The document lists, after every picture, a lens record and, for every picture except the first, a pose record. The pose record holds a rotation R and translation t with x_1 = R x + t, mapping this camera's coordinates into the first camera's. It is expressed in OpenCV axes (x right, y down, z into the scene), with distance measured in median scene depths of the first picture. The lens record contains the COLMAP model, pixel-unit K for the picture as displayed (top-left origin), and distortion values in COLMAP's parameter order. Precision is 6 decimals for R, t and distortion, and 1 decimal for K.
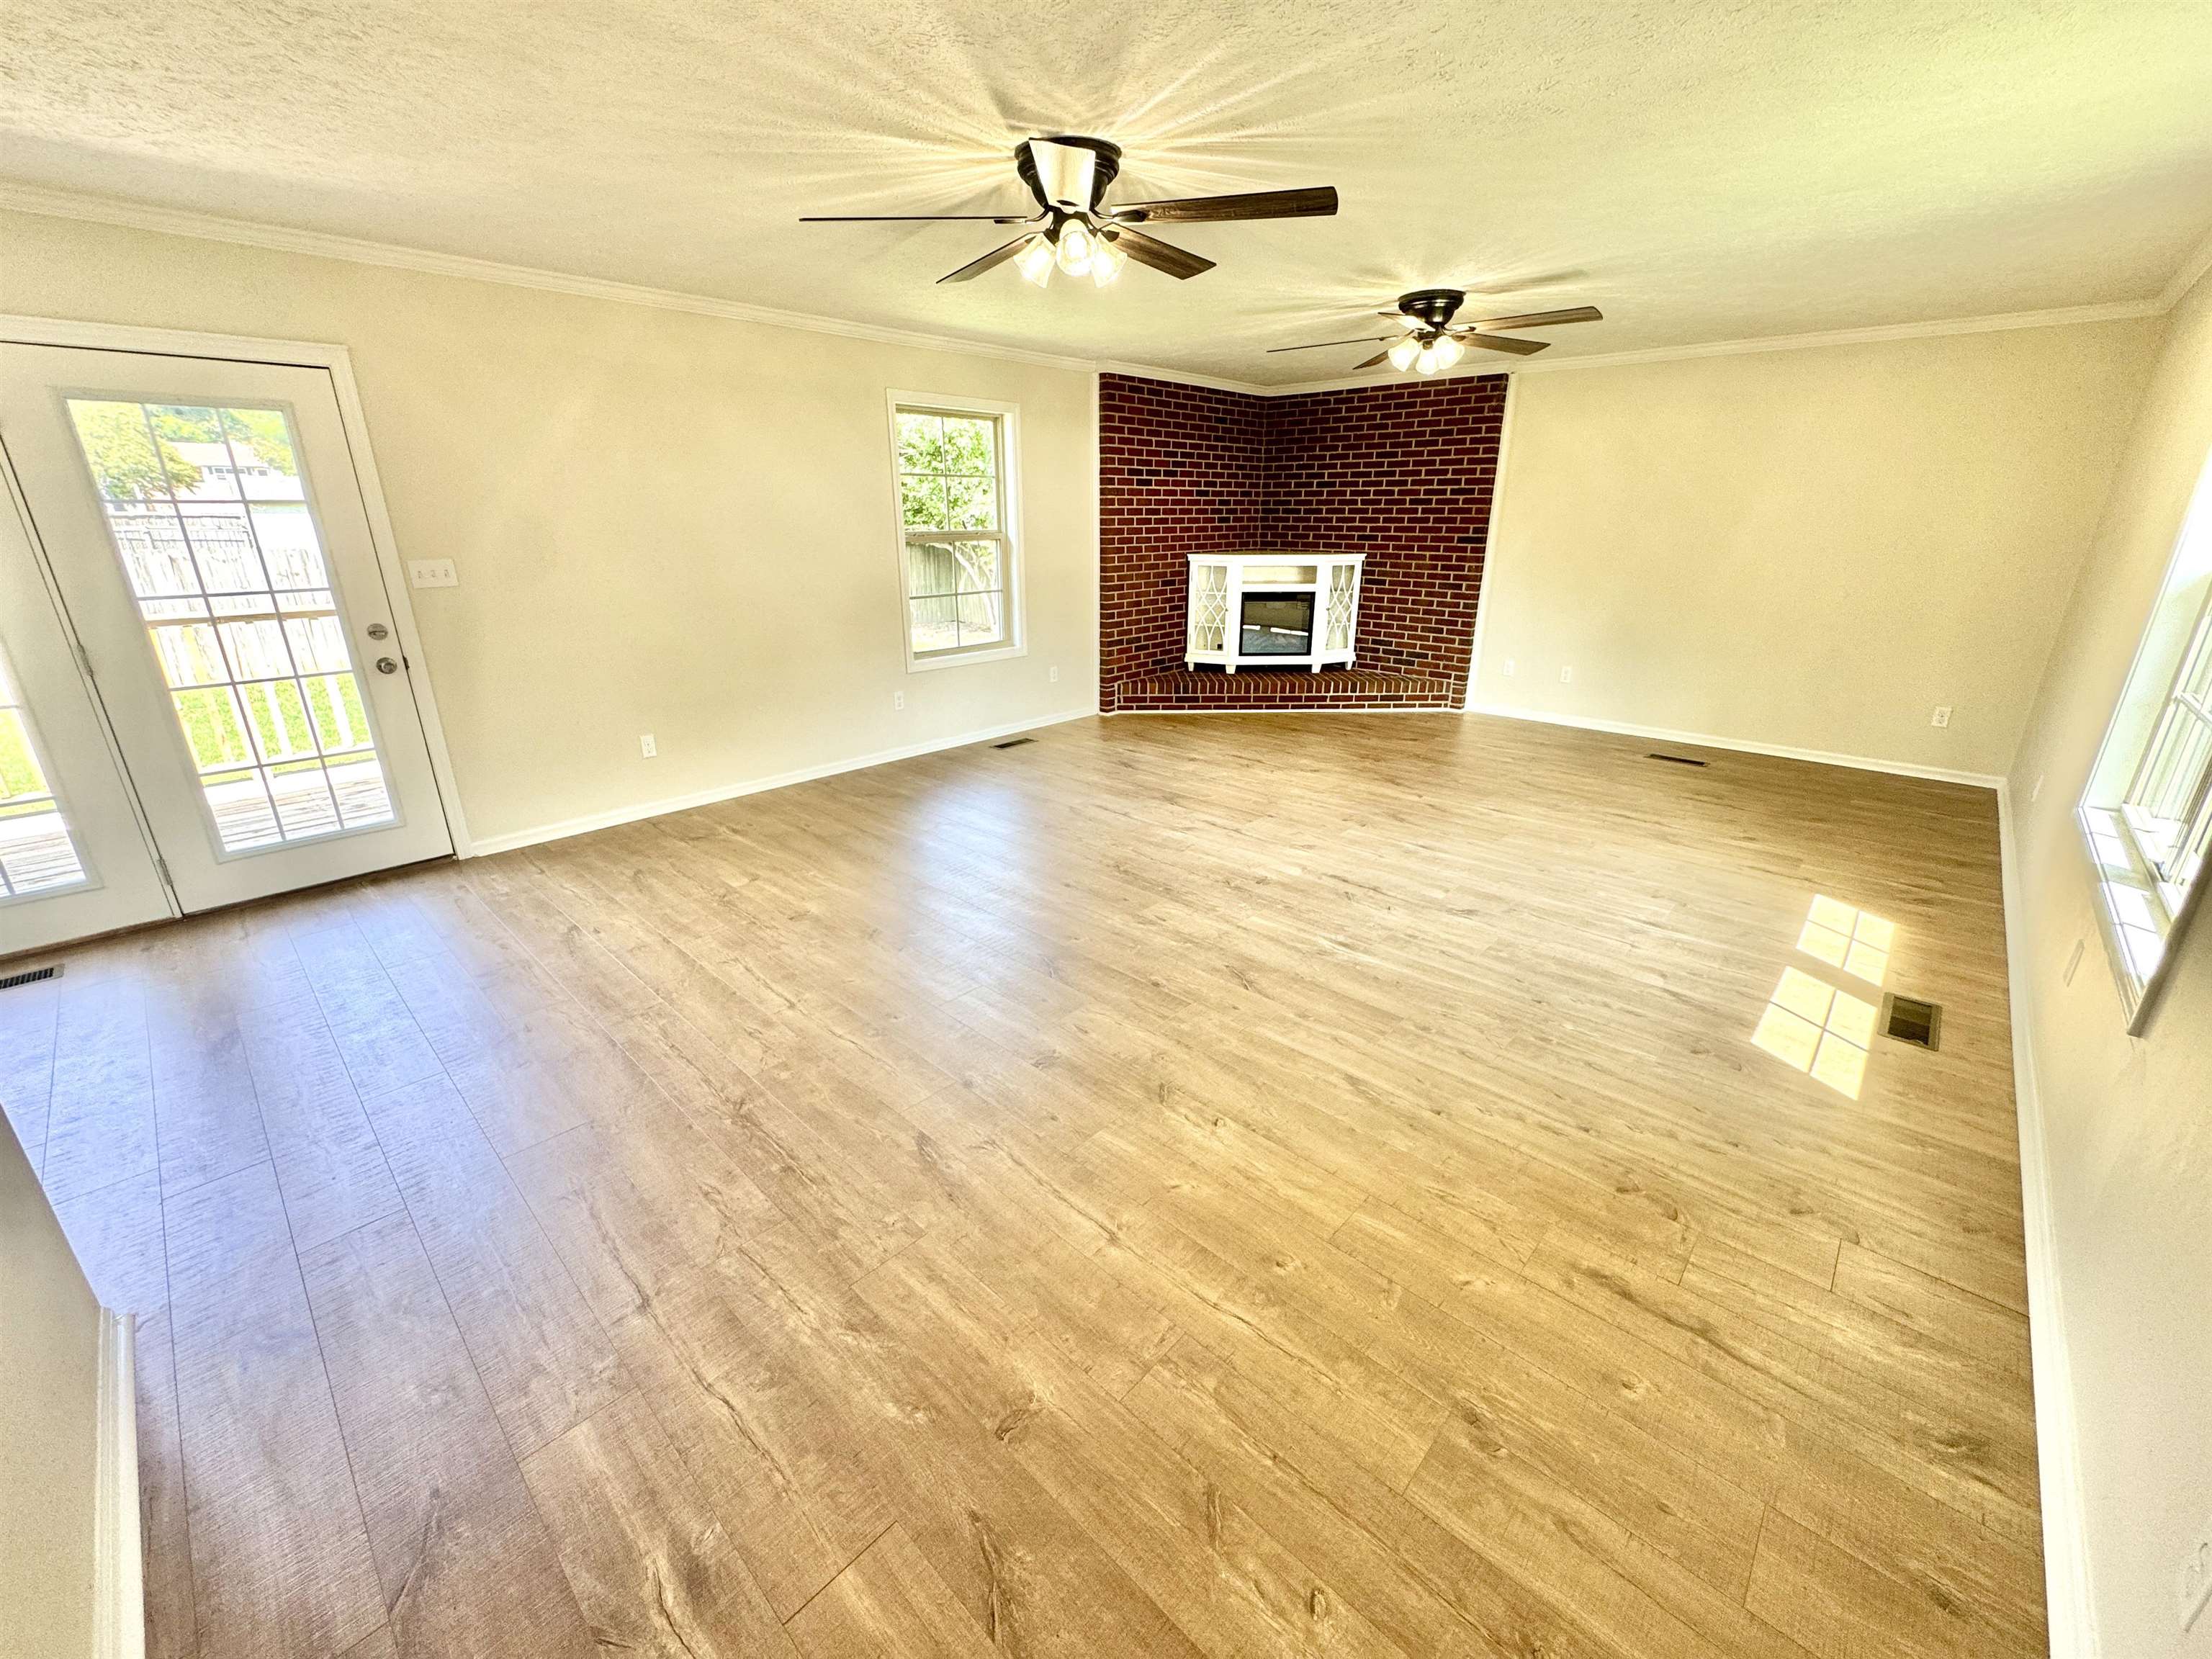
lens RADIAL K [[887.4, 0, 1102.6], [0, 887.4, 820.5], [0, 0, 1]] dist [-0.003997, 0.000550]
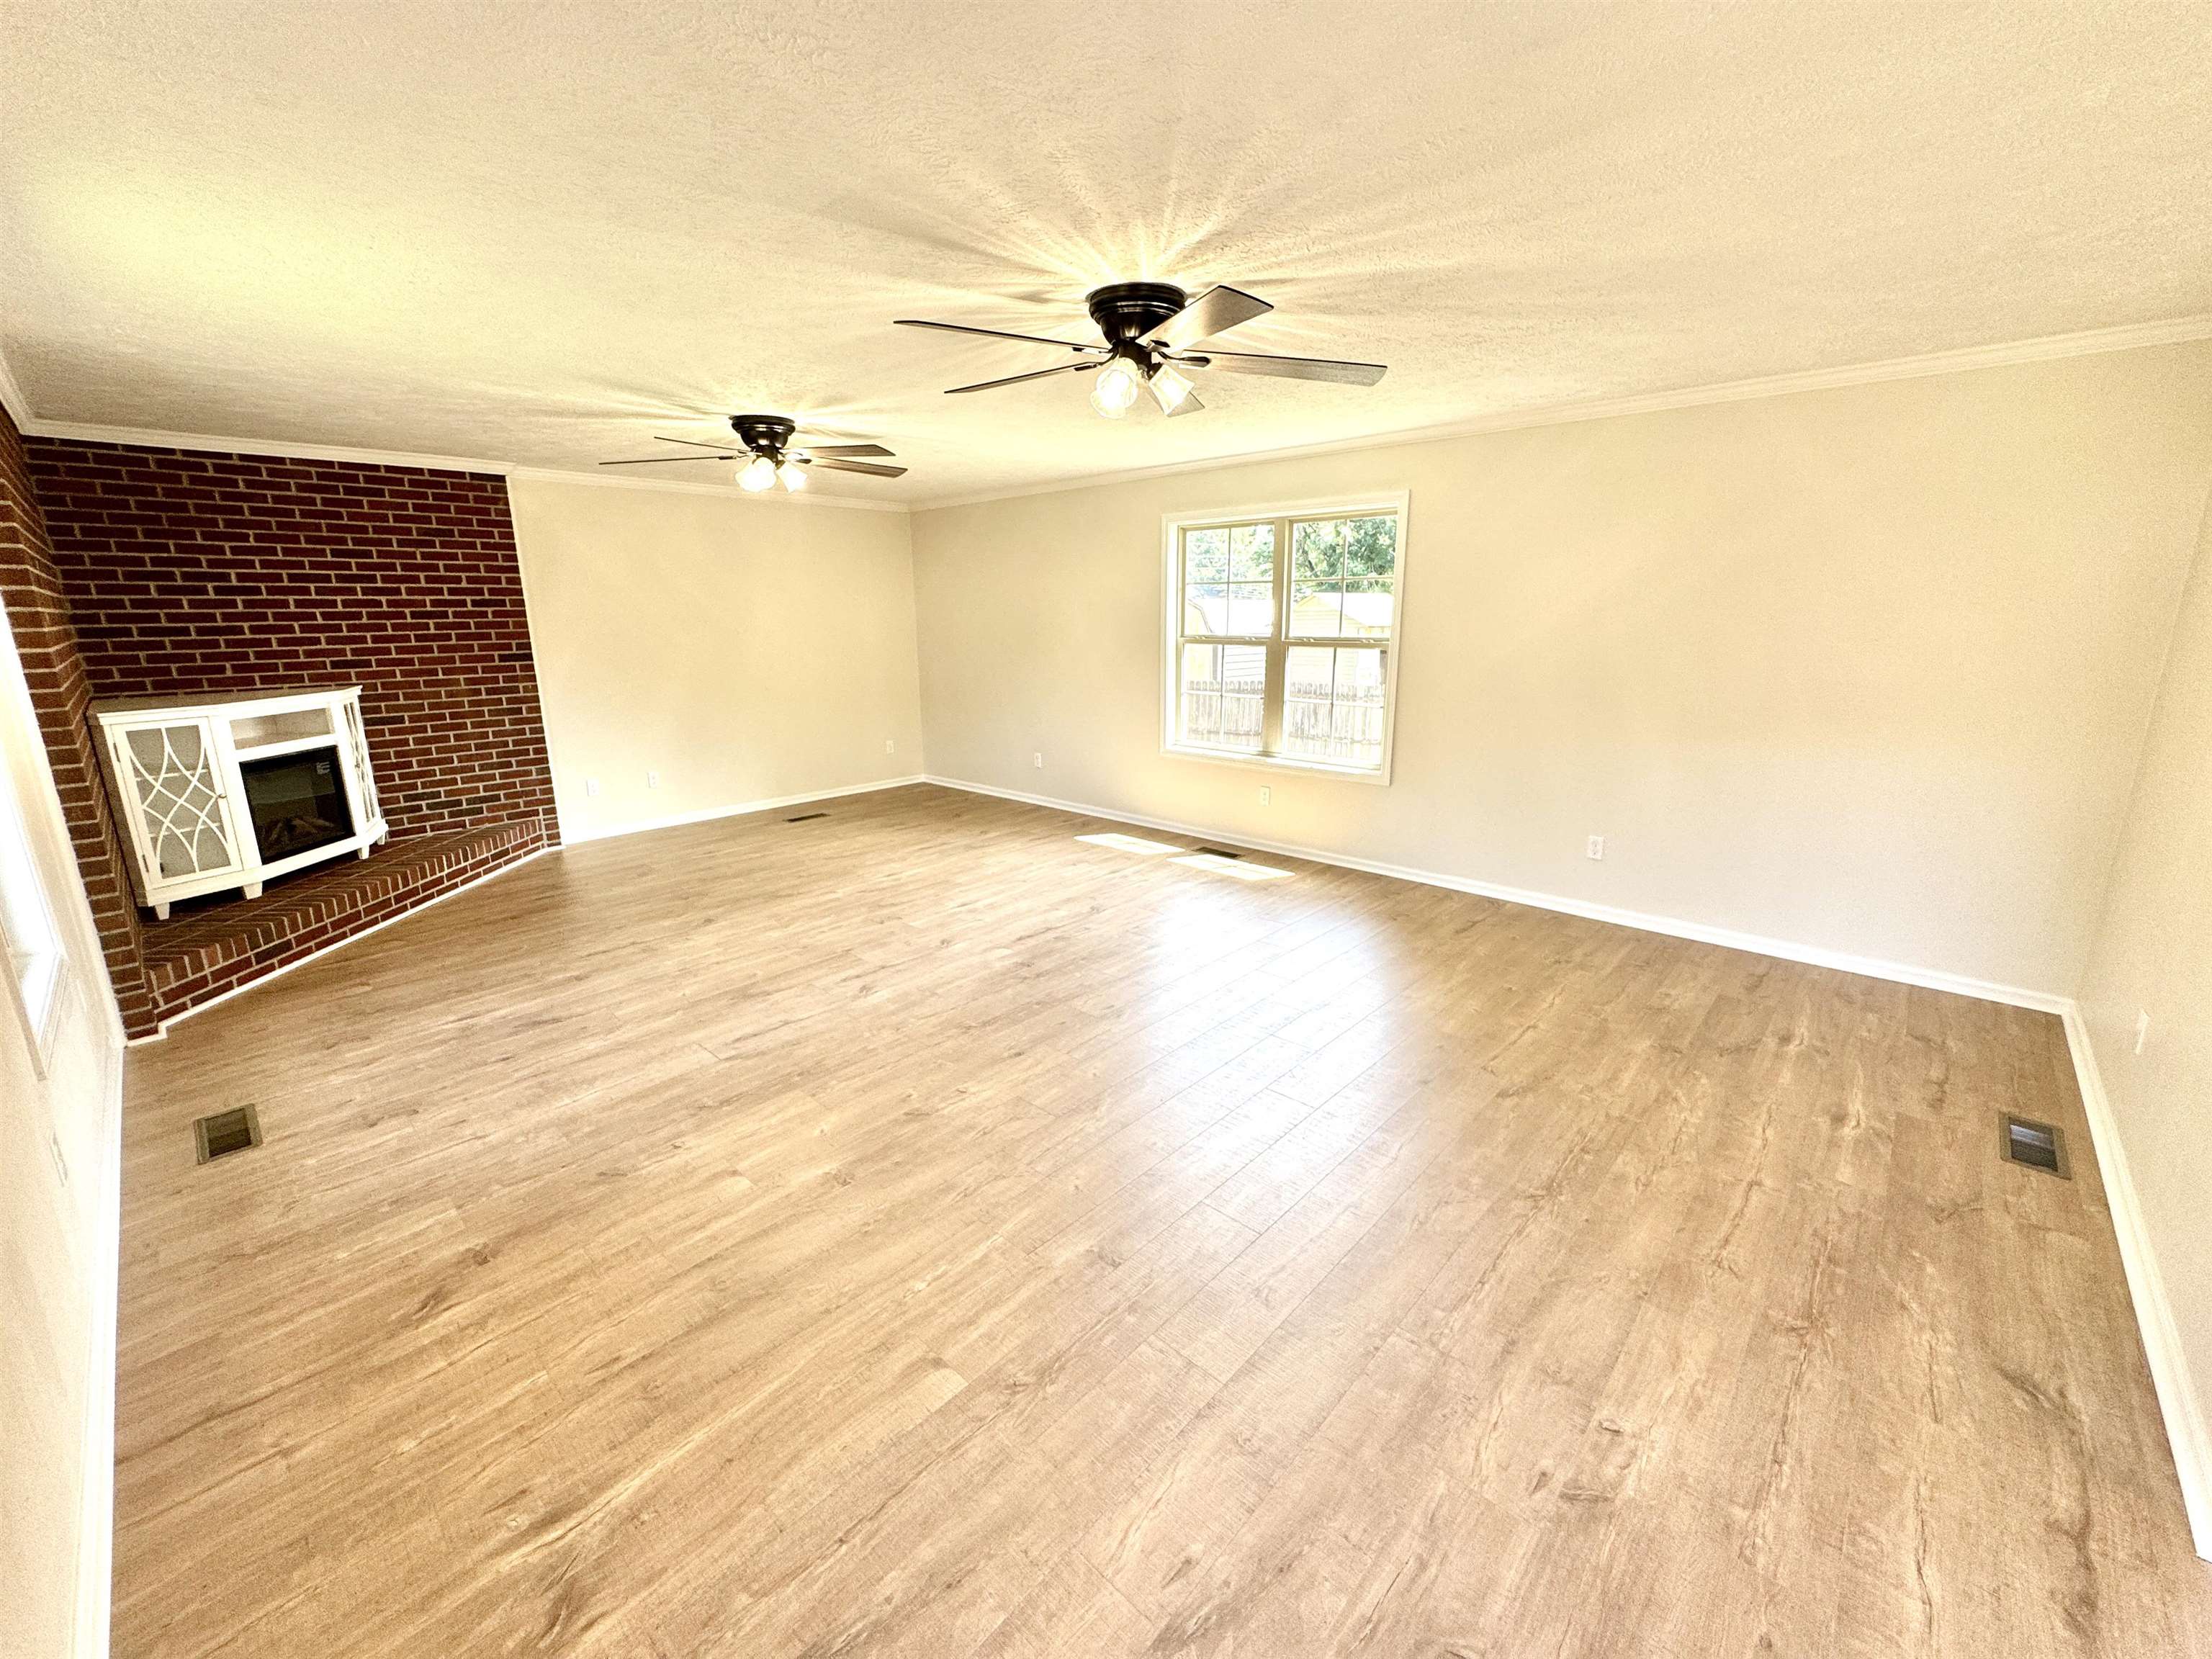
lens RADIAL K [[887.4, 0, 1102.6], [0, 887.4, 820.5], [0, 0, 1]] dist [-0.003997, 0.000550]
pose [[-0.003502, -0.230220, 0.973132, -0.449565], [0.338988, 0.915245, 0.217745, -0.159696], [-0.940784, 0.330643, 0.074837, 0.434586]]
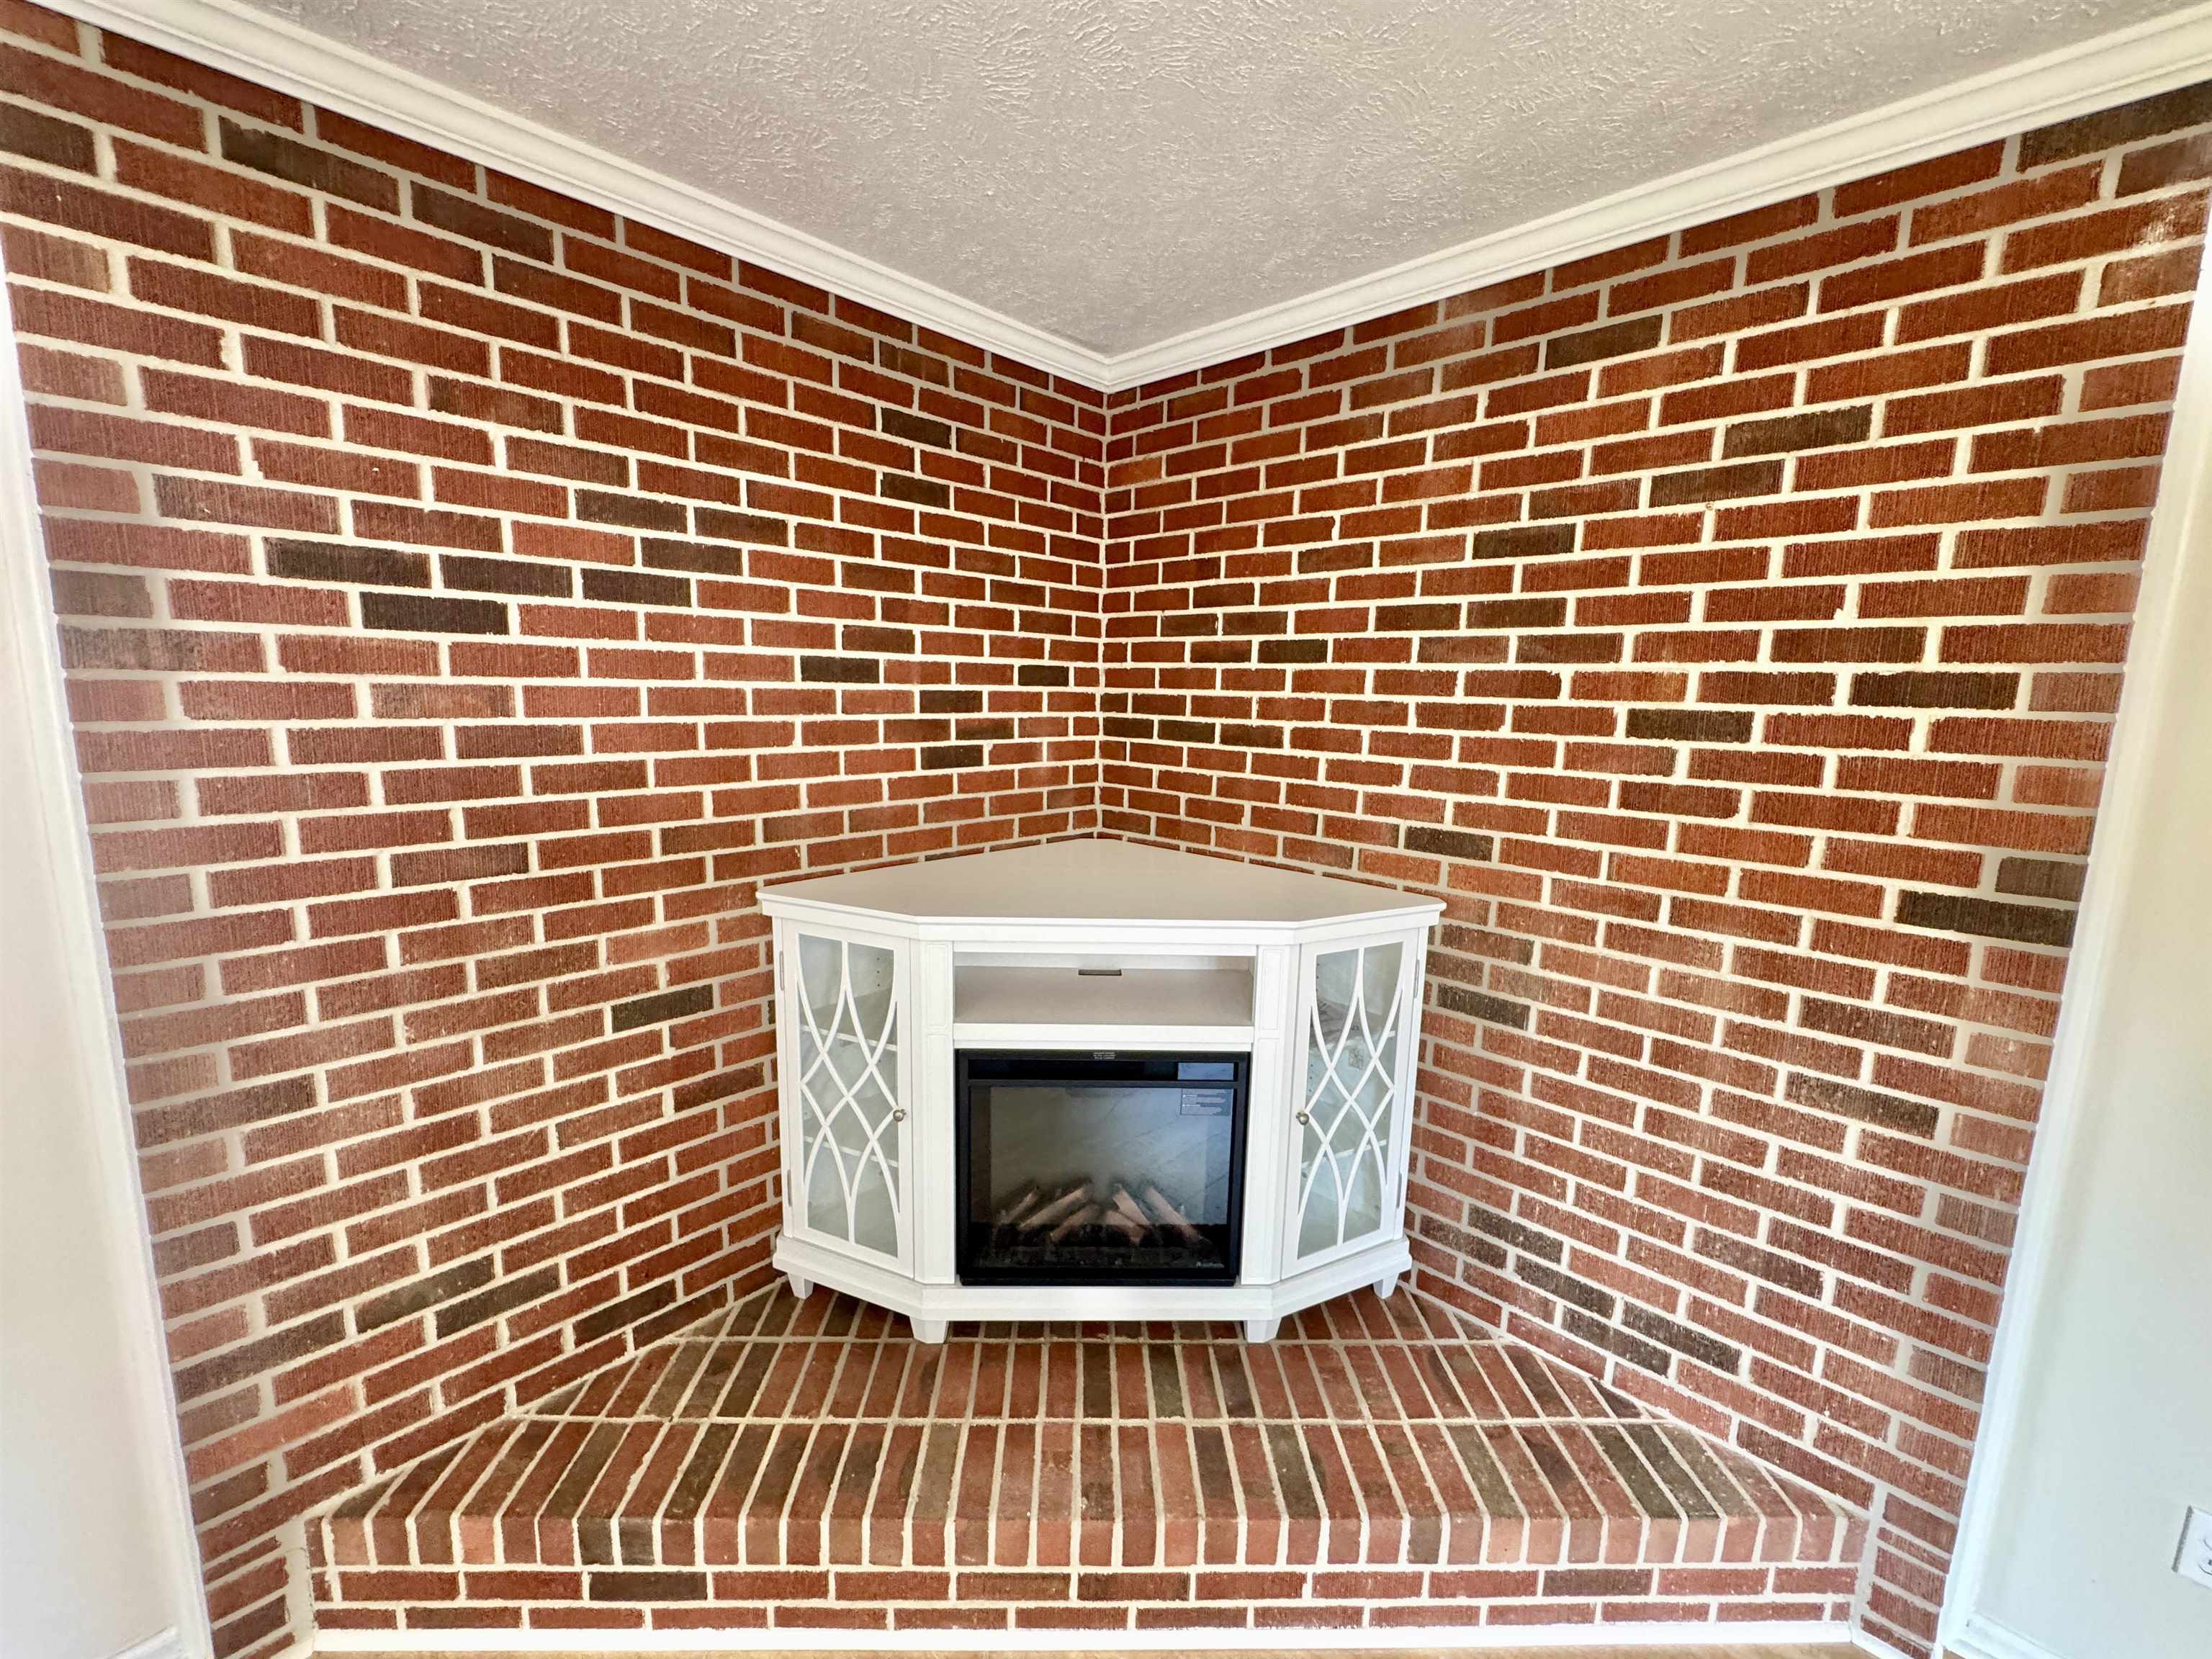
lens RADIAL K [[888.9, 0, 1104.3], [0, 888.9, 824.3], [0, 0, 1]] dist [-0.001812, 0.000017]
pose [[0.999684, 0.025134, 0.000239, 0.204153], [-0.024670, 0.982947, -0.182224, -0.285461], [-0.004815, 0.182161, 0.983257, 0.769372]]
